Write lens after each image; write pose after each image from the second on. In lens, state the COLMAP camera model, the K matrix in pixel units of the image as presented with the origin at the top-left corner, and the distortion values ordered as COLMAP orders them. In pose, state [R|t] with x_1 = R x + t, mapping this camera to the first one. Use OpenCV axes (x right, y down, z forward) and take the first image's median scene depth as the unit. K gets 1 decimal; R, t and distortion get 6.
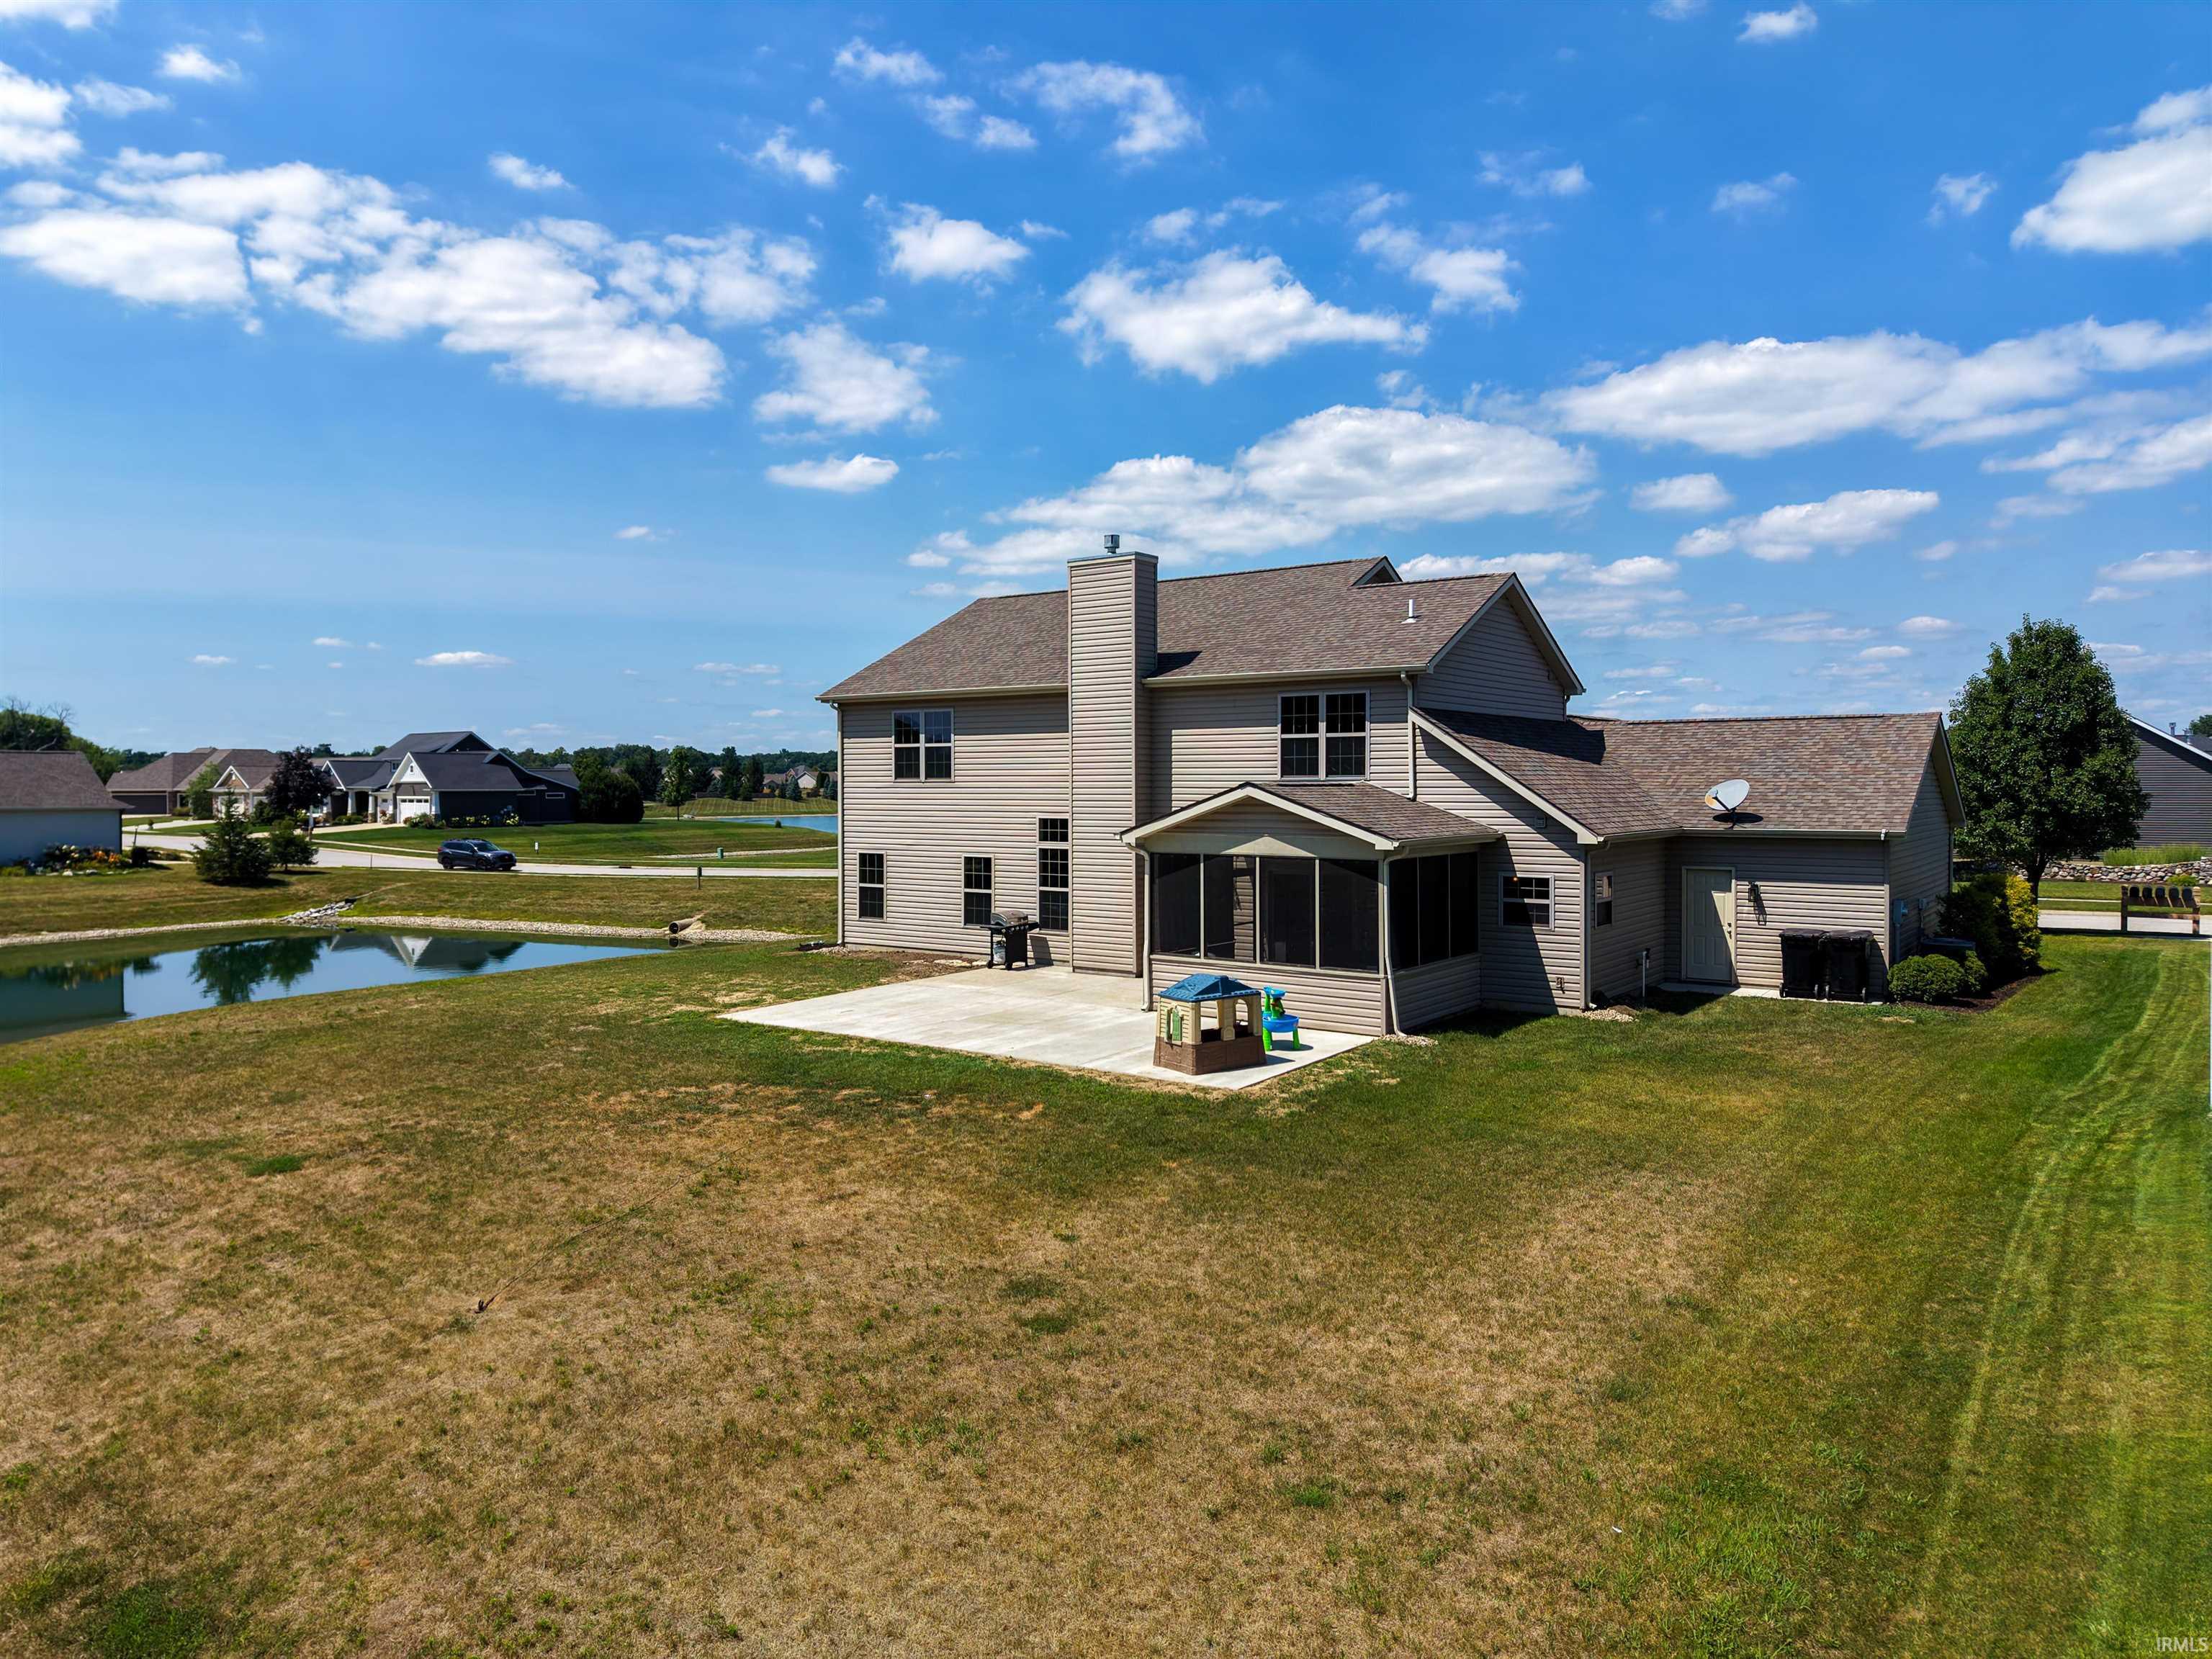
lens RADIAL K [[1465.0, 0, 1106.0], [0, 1465.0, 829.5], [0, 0, 1]] dist [0.072481, -0.053879]
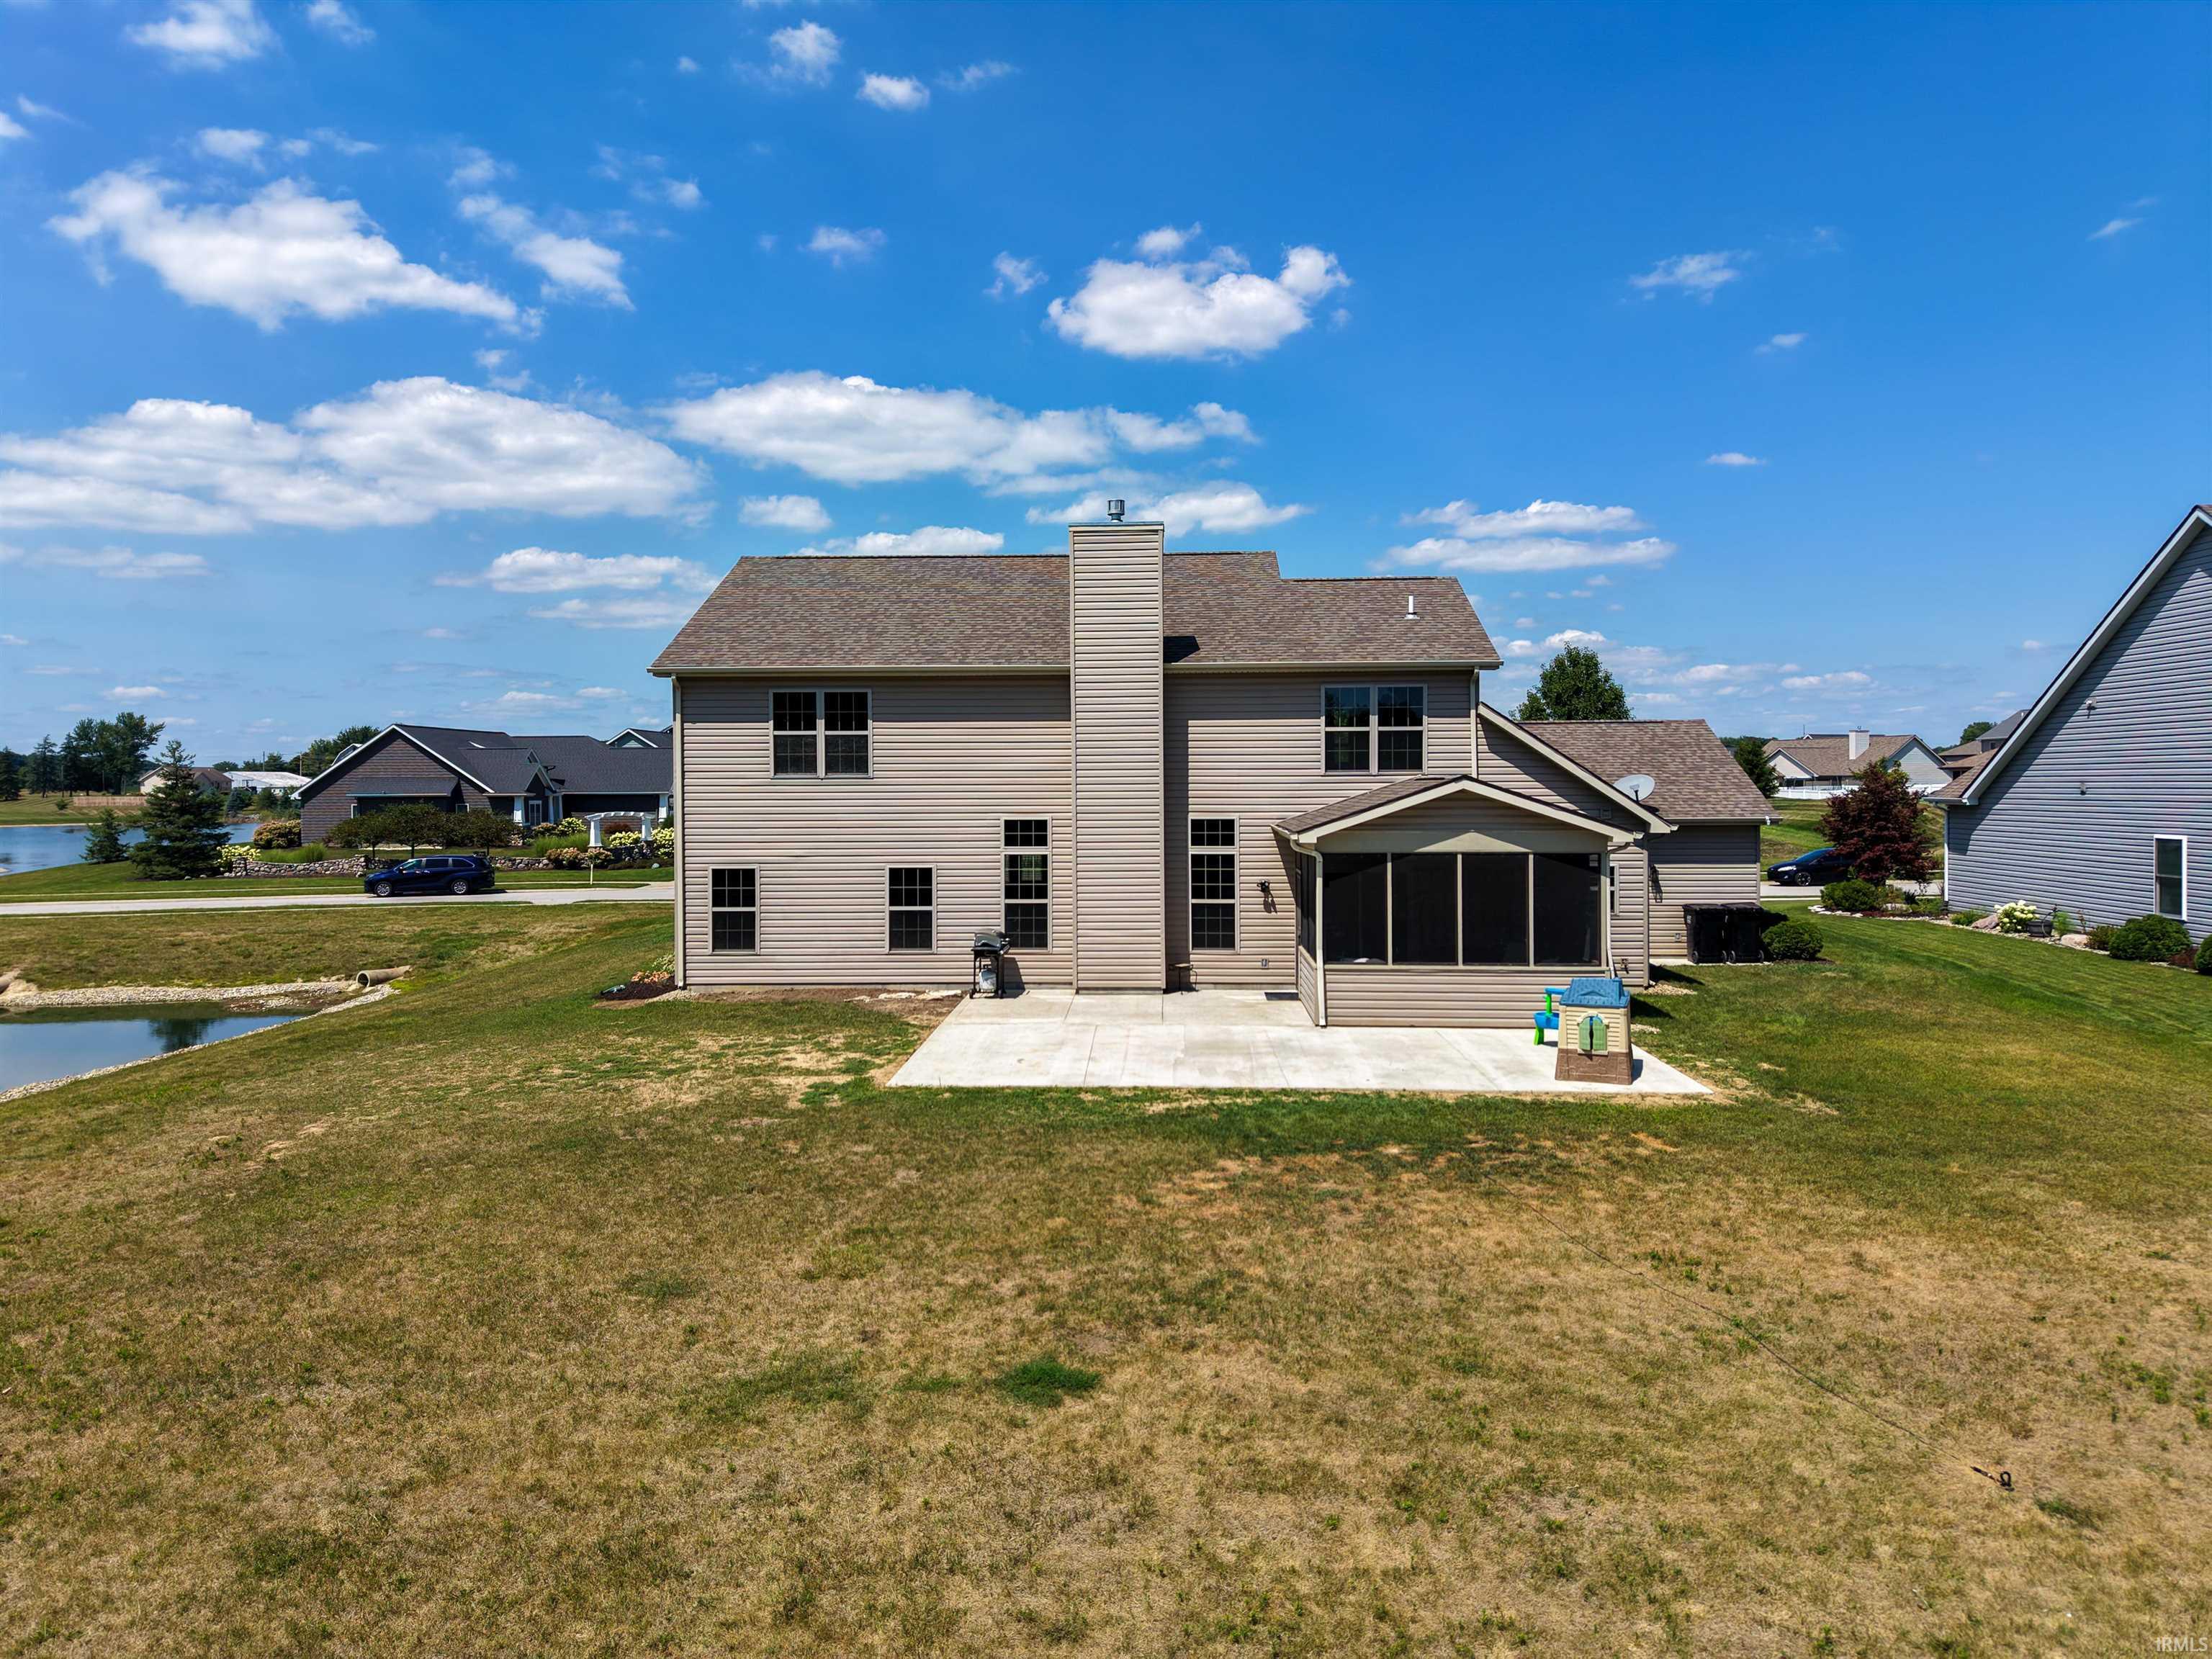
lens RADIAL K [[1468.1, 0, 1106.0], [0, 1468.1, 829.5], [0, 0, 1]] dist [0.036710, -0.030585]
pose [[0.839544, -0.018935, 0.542962, -0.464545], [0.020478, 0.999785, 0.003202, -0.003648], [-0.542906, 0.008431, 0.839751, 0.242236]]
